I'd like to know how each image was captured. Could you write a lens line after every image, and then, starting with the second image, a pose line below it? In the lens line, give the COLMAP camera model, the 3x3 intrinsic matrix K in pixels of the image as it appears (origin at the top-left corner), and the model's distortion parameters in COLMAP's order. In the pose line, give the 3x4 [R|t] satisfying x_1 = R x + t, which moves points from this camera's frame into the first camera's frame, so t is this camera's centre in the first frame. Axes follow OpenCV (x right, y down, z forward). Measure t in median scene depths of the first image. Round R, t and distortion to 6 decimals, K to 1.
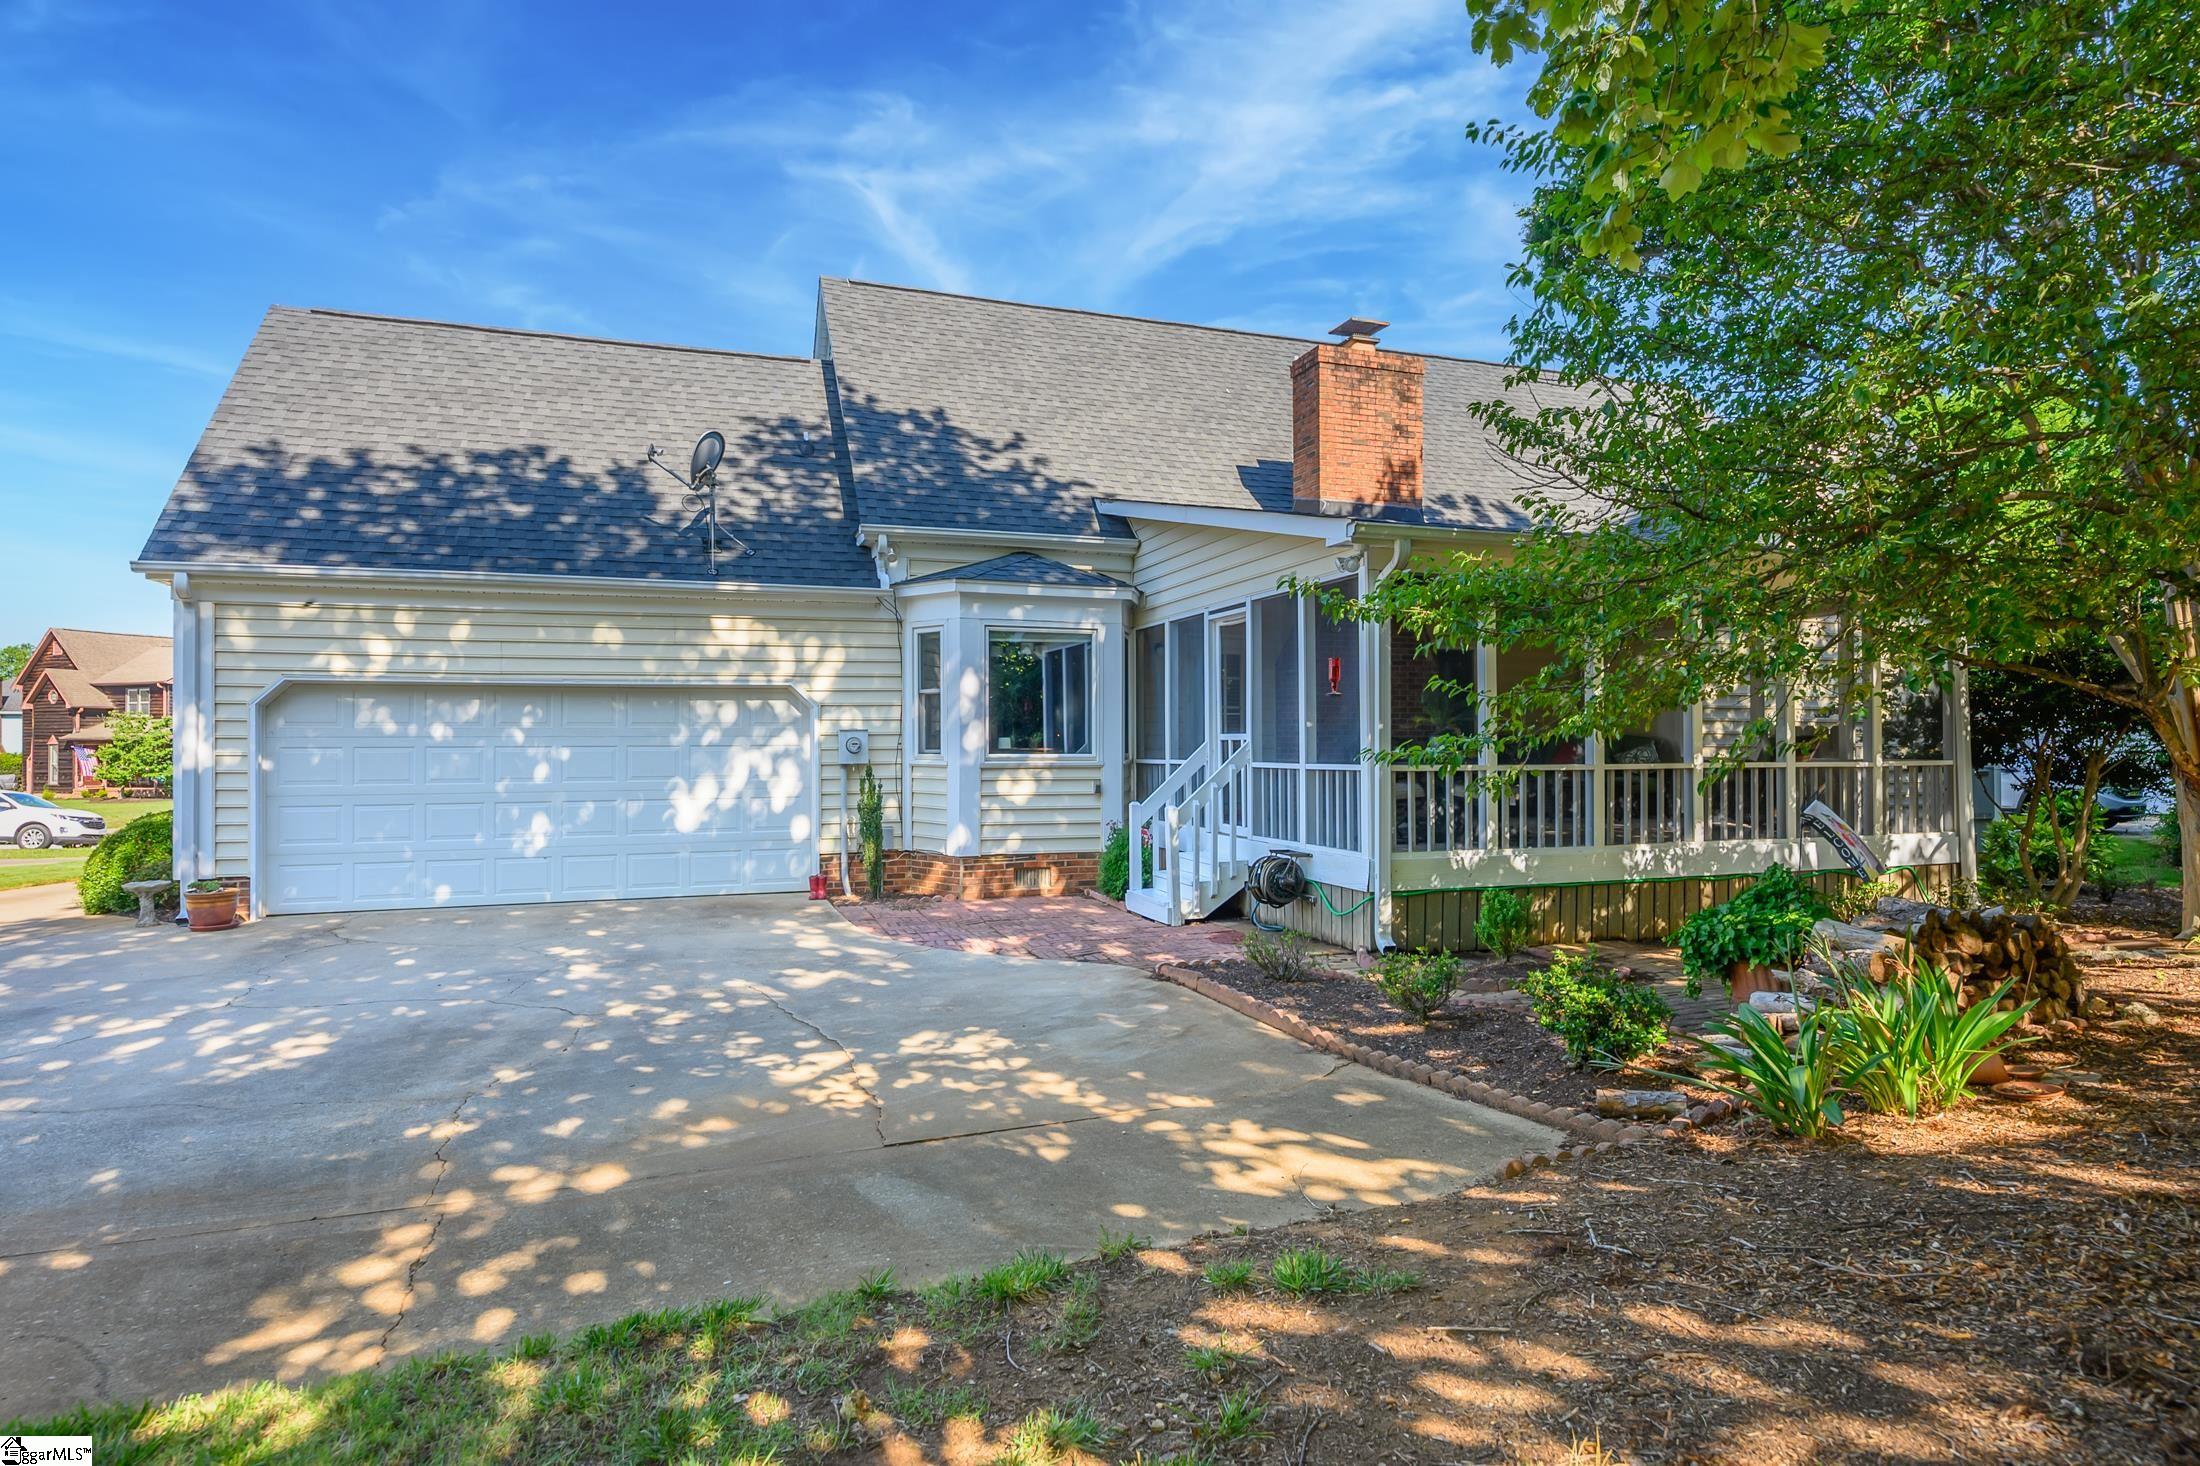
lens RADIAL K [[1149.0, 0, 1091.3], [0, 1149.0, 730.7], [0, 0, 1]] dist [0.004103, -0.000333]
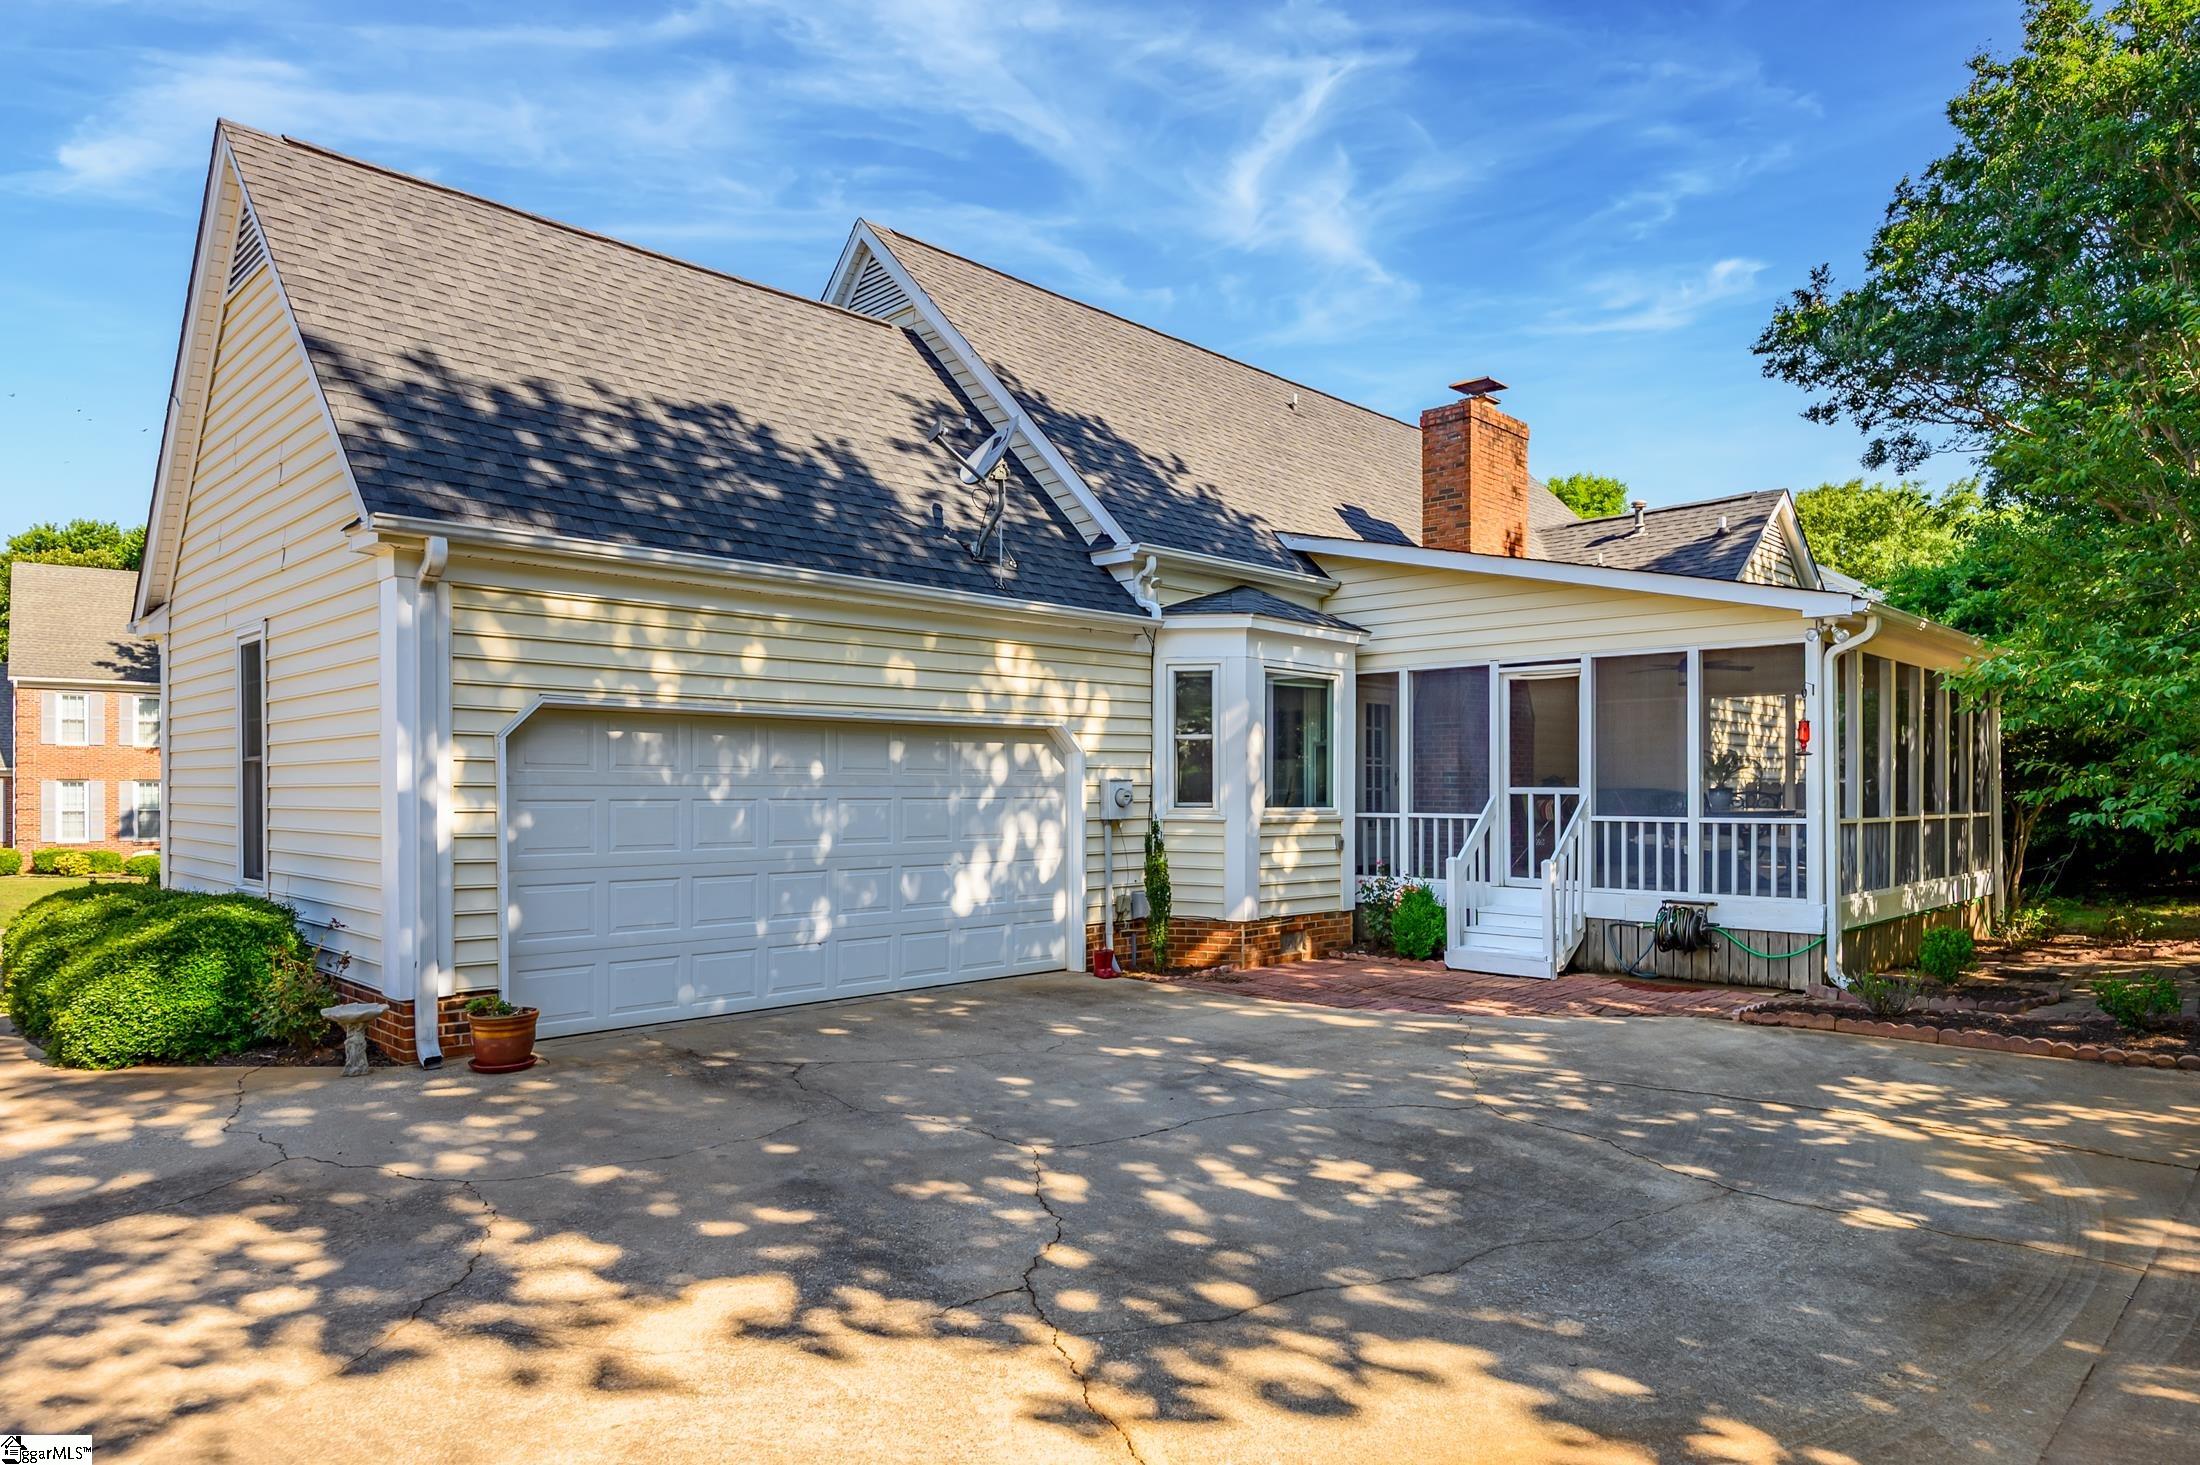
lens RADIAL K [[1287.5, 0, 1116.3], [0, 1287.5, 791.7], [0, 0, 1]] dist [-0.006062, 0.003440]
pose [[0.902136, 0.001541, 0.431448, -0.641553], [-0.006316, 0.999934, 0.009635, -0.002599], [-0.431405, -0.011418, 0.902086, 0.133614]]
